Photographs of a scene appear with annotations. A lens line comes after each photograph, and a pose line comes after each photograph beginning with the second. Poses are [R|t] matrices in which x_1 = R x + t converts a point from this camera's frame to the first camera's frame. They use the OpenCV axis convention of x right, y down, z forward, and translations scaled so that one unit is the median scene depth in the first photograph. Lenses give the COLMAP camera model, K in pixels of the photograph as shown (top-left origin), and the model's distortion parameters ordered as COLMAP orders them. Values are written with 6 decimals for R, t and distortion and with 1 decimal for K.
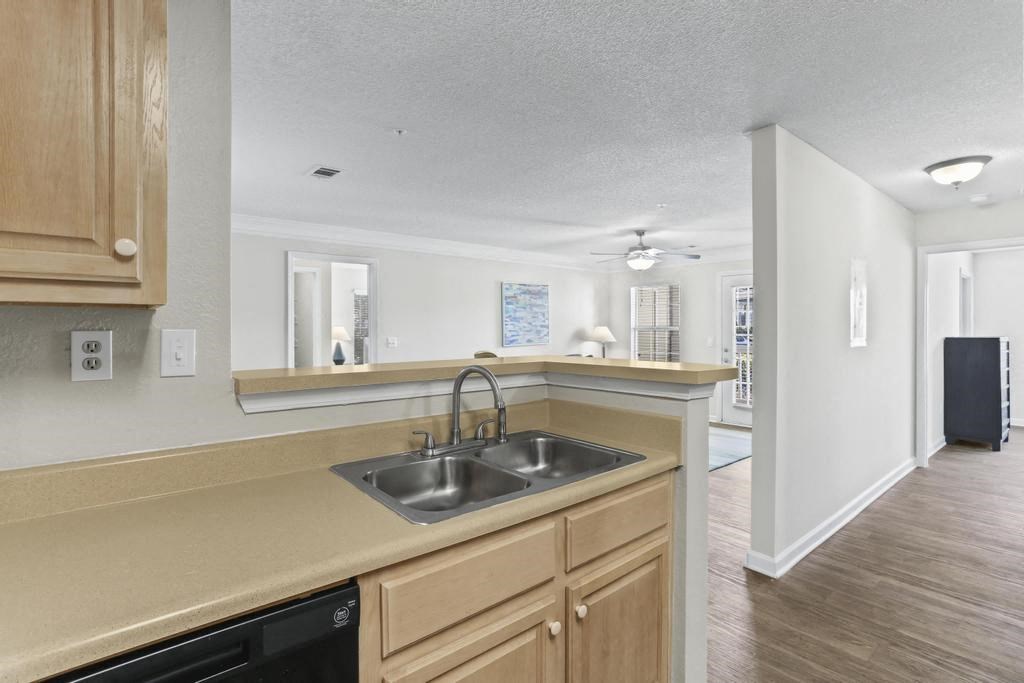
lens RADIAL K [[492.4, 0, 505.2], [0, 492.4, 327.9], [0, 0, 1]] dist [-0.026803, 0.005762]
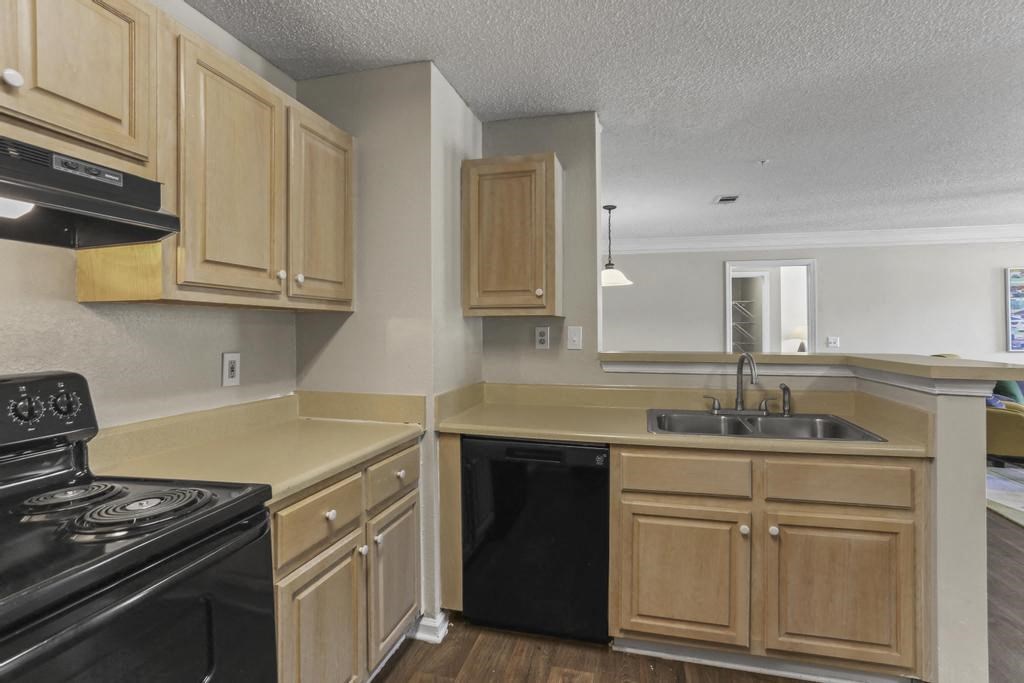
lens RADIAL K [[492.4, 0, 512.9], [0, 492.4, 329.5], [0, 0, 1]] dist [-0.026803, 0.005762]
pose [[0.585238, 0.003668, -0.810854, 0.668723], [-0.001608, 0.999993, 0.003363, 0.007804], [0.810860, -0.000665, 0.585239, -0.322597]]
